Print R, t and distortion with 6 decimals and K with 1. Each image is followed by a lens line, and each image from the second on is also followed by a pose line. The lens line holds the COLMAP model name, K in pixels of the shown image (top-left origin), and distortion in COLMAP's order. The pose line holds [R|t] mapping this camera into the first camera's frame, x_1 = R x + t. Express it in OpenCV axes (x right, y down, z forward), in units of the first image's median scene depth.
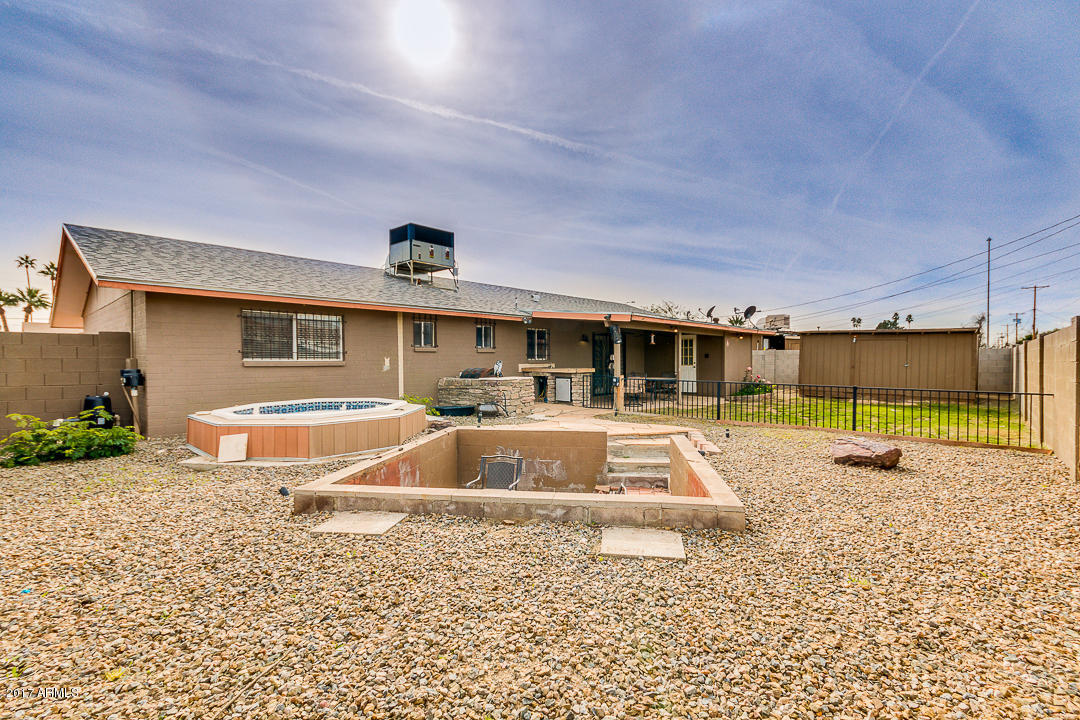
lens RADIAL K [[497.4, 0, 545.2], [0, 497.4, 368.3], [0, 0, 1]] dist [0.011811, -0.000333]
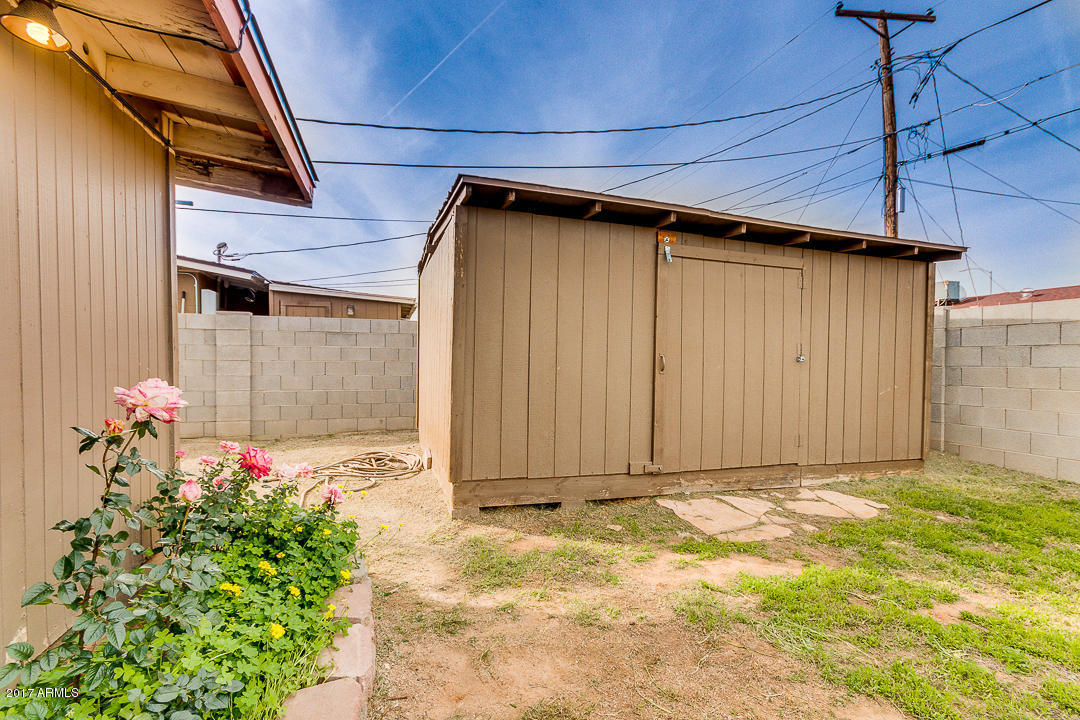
lens RADIAL K [[497.4, 0, 545.2], [0, 497.4, 368.3], [0, 0, 1]] dist [0.011811, -0.000333]
pose [[0.504558, -0.013222, 0.863276, 0.399460], [0.008701, 0.999910, 0.010230, -0.004946], [-0.863334, 0.002350, 0.504628, 0.962800]]
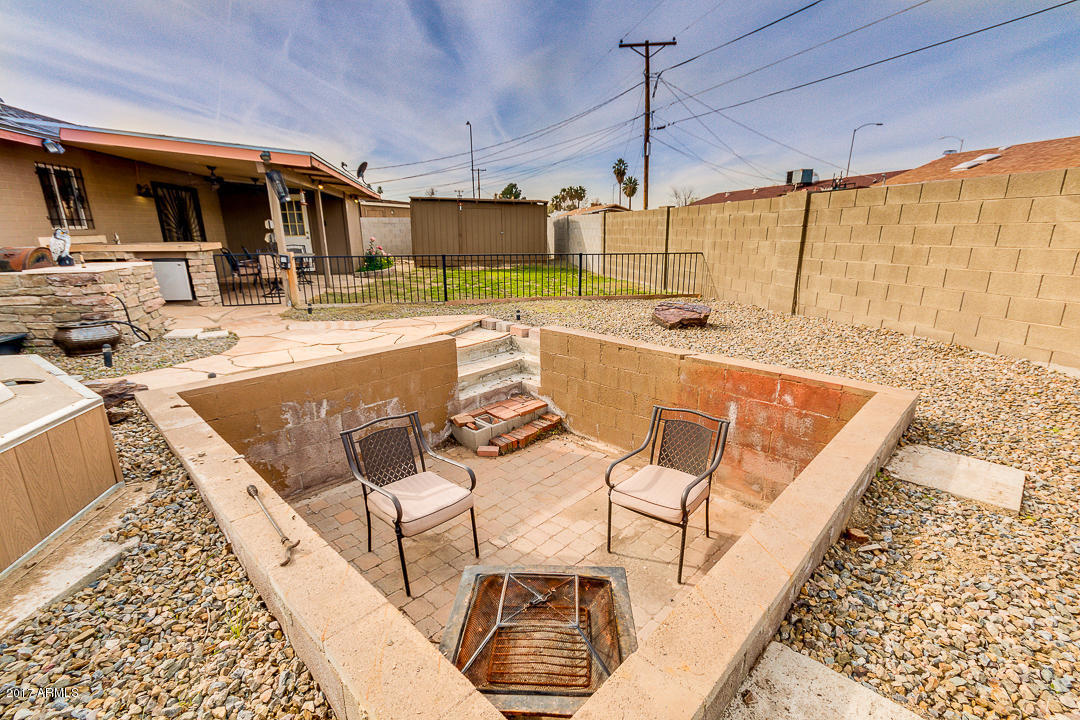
lens RADIAL K [[497.4, 0, 545.2], [0, 497.4, 368.3], [0, 0, 1]] dist [0.011811, -0.000333]
pose [[0.582338, -0.223998, 0.781478, -0.160870], [0.017946, 0.964598, 0.263113, -0.004593], [-0.812749, -0.139196, 0.565742, 0.239214]]
